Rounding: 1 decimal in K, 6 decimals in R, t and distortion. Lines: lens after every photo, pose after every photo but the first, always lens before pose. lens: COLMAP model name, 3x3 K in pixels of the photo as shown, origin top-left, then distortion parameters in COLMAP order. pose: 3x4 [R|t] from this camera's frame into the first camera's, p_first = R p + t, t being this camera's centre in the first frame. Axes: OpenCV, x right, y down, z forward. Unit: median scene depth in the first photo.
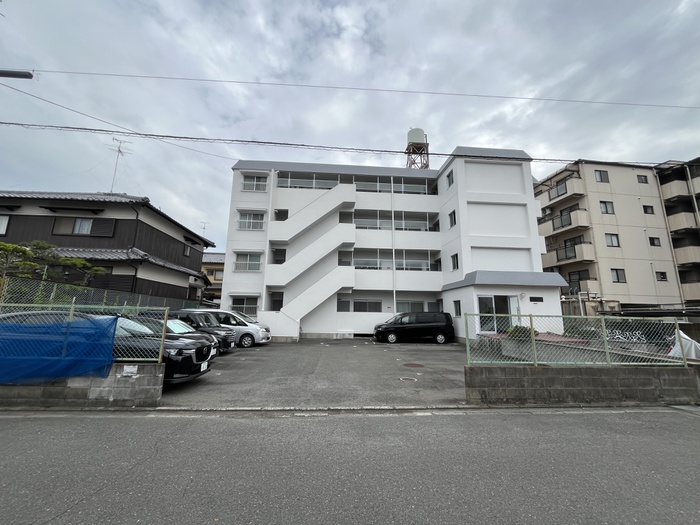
lens RADIAL K [[285.6, 0, 348.7], [0, 285.6, 258.7], [0, 0, 1]] dist [-0.002919, -0.000284]
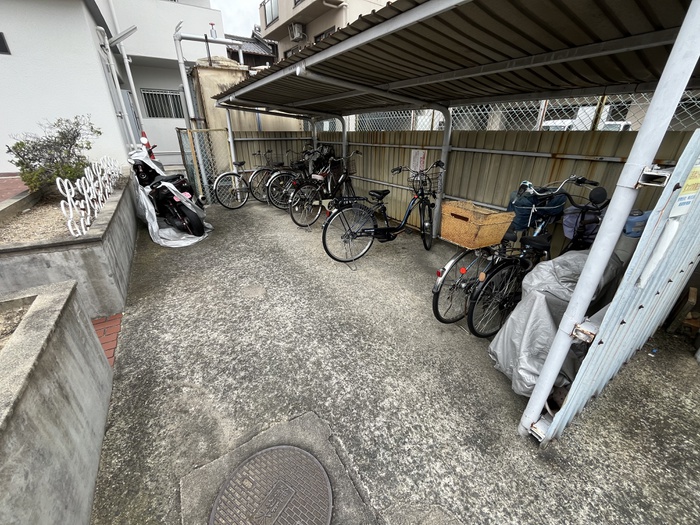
lens RADIAL K [[285.6, 0, 348.7], [0, 285.6, 258.7], [0, 0, 1]] dist [-0.002919, -0.000284]
pose [[0.891169, -0.194579, 0.409826, 0.731253], [-0.079697, 0.822160, 0.563650, 0.119250], [-0.446617, -0.534969, 0.717176, 0.504526]]
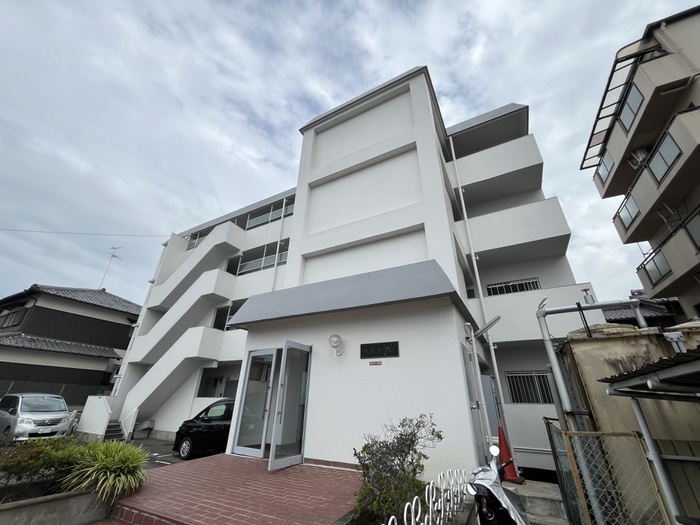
lens RADIAL K [[285.6, 0, 348.7], [0, 285.6, 258.7], [0, 0, 1]] dist [-0.002919, -0.000284]
pose [[0.835322, -0.246708, -0.491296, 0.732387], [0.099315, 0.946669, -0.306518, 0.124989], [0.540716, 0.207248, 0.815276, 0.610509]]
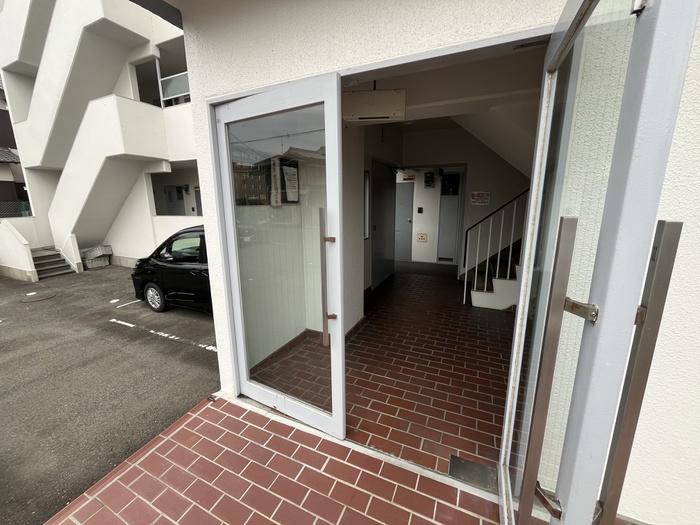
lens RADIAL K [[285.6, 0, 348.7], [0, 285.6, 258.7], [0, 0, 1]] dist [-0.002919, -0.000284]
pose [[0.875406, 0.071904, -0.478011, 0.491297], [0.116812, 0.928100, 0.353532, 0.132599], [0.469063, -0.365321, 0.804065, 0.802772]]
